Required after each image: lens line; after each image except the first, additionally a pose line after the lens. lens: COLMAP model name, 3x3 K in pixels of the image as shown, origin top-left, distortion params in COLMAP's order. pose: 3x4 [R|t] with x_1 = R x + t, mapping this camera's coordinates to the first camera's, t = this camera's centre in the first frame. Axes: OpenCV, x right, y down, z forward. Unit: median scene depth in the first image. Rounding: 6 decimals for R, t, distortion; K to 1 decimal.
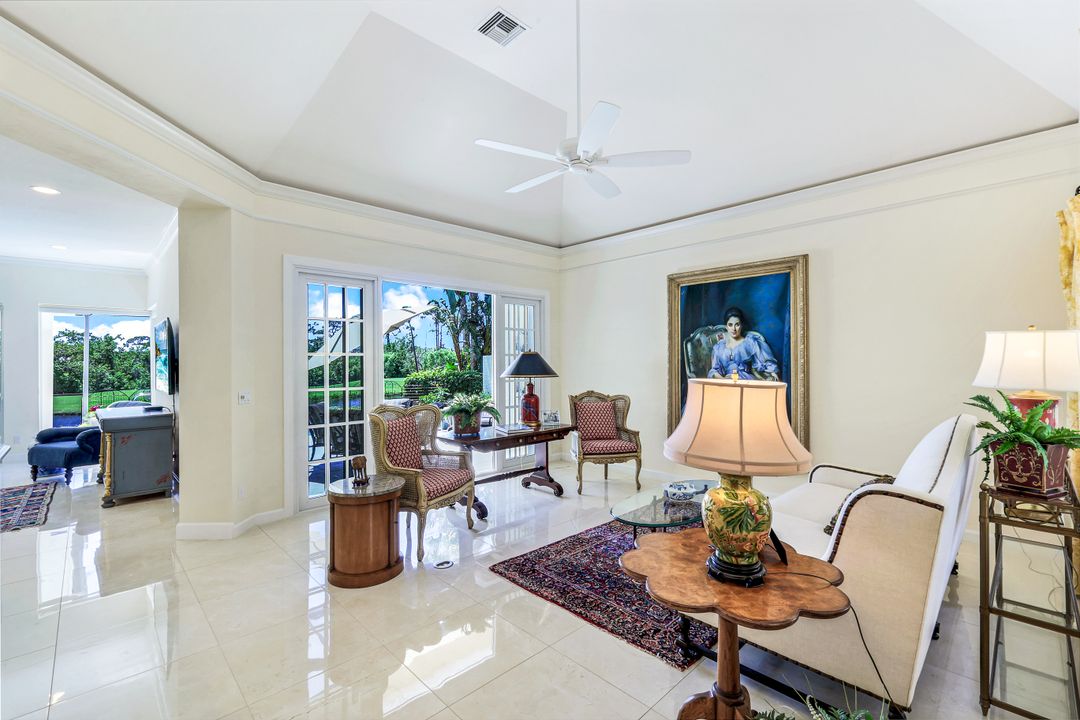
lens RADIAL K [[466.9, 0, 533.5], [0, 466.9, 364.3], [0, 0, 1]] dist [-0.000678, -0.000136]
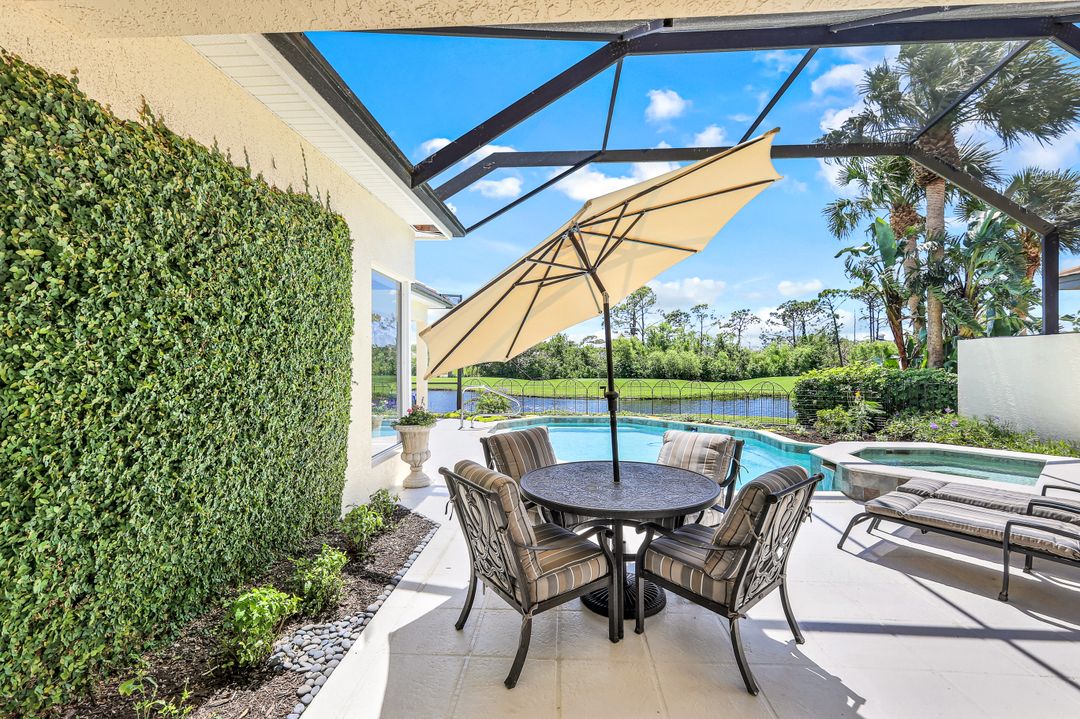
lens RADIAL K [[474.0, 0, 535.4], [0, 474.0, 361.2], [0, 0, 1]] dist [-0.003138, -0.000276]
pose [[0.682290, 0.008378, -0.731033, -0.130664], [-0.004539, 0.999964, 0.007224, 0.007292], [0.731067, -0.001611, 0.682303, 0.881580]]
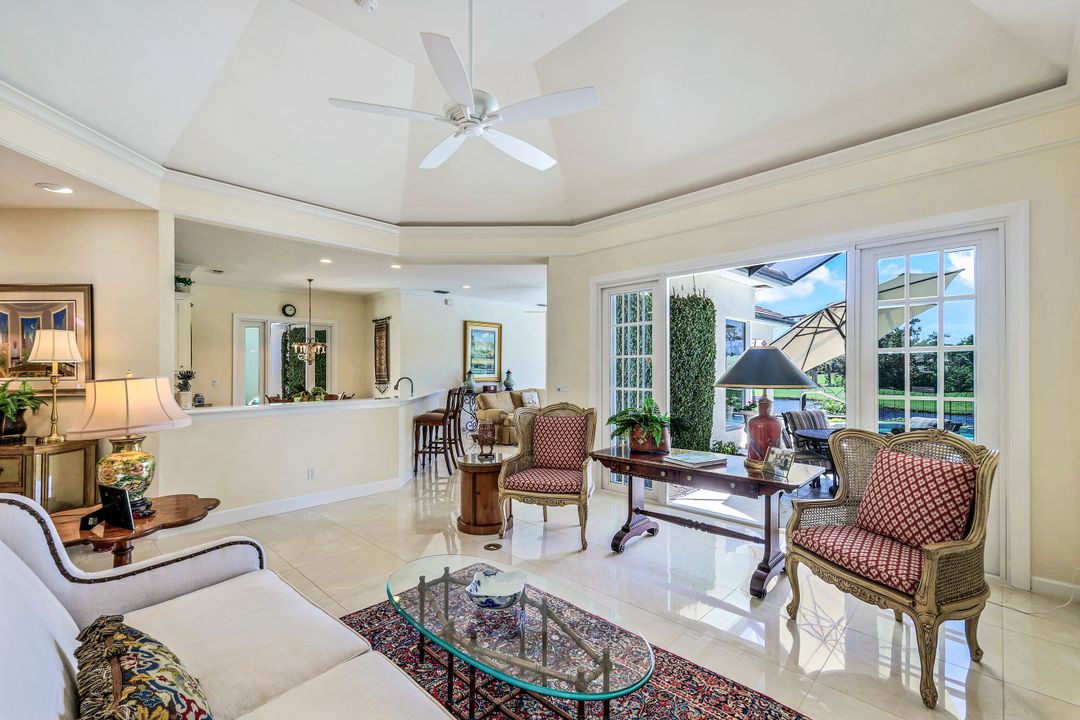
lens RADIAL K [[466.9, 0, 533.8], [0, 466.9, 367.4], [0, 0, 1]] dist [-0.000678, -0.000136]
pose [[0.017967, 0.004654, -0.999828, 0.495147], [-0.000977, 0.999989, 0.004637, -0.006732], [0.999838, 0.000894, 0.017972, 0.618476]]
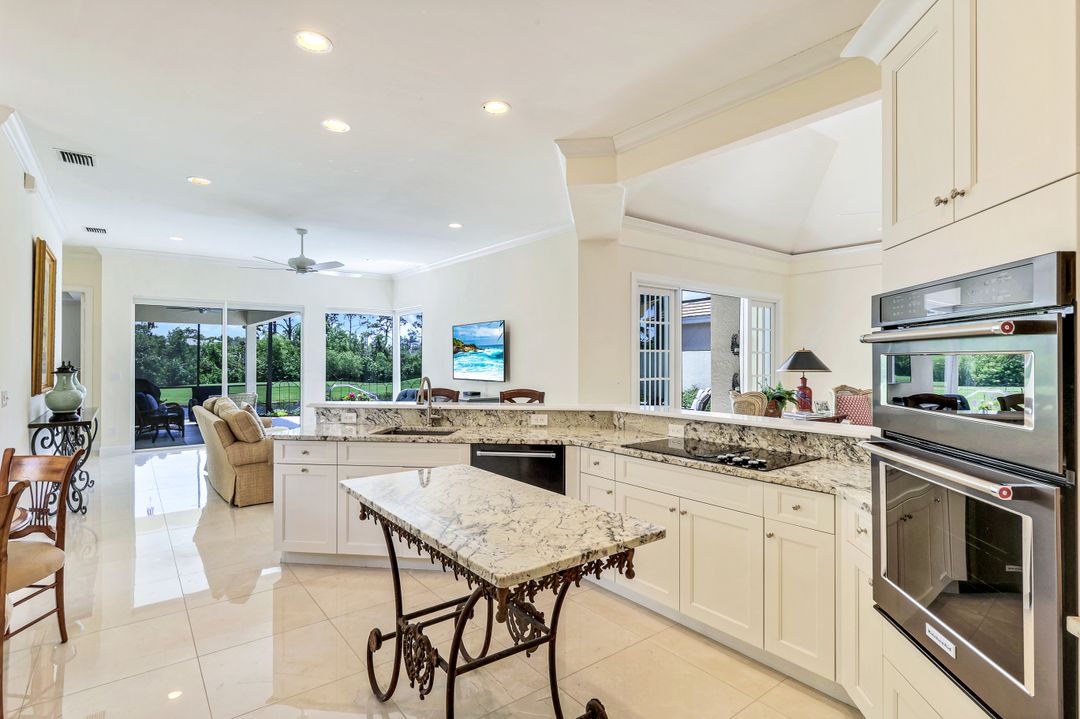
lens RADIAL K [[521.0, 0, 535.8], [0, 521.0, 358.6], [0, 0, 1]] dist [-0.000558, -0.000320]
pose [[0.995244, 0.006287, -0.097215, -0.494978], [-0.006632, 0.999973, -0.003230, 0.003349], [0.097192, 0.003860, 0.995258, -0.322839]]
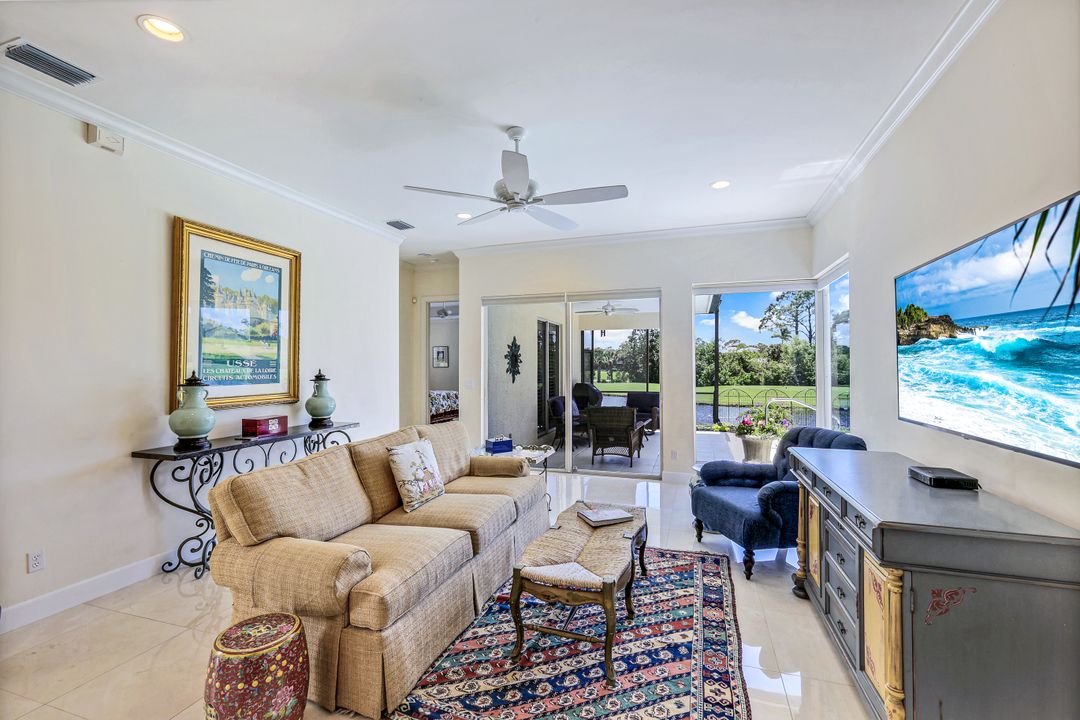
lens RADIAL K [[466.9, 0, 544.3], [0, 466.9, 355.9], [0, 0, 1]] dist [-0.000678, -0.000136]
pose [[0.467402, -0.017796, -0.883866, -0.605965], [0.004012, 0.999830, -0.018009, 0.002721], [0.884036, 0.004871, 0.467394, 0.517350]]
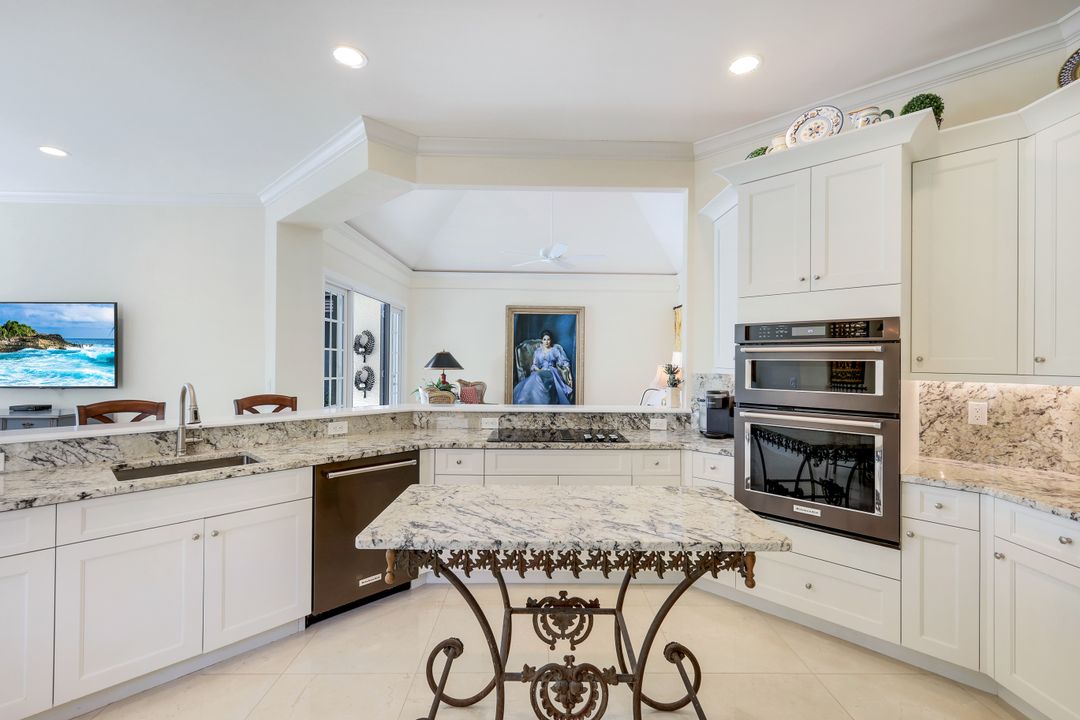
lens RADIAL K [[466.9, 0, 537.8], [0, 466.9, 363.8], [0, 0, 1]] dist [-0.000678, -0.000136]
pose [[0.695309, 0.005165, 0.718692, -0.782123], [-0.007553, 0.999971, 0.000120, 0.005492], [-0.718671, -0.005512, 0.695328, -0.179444]]
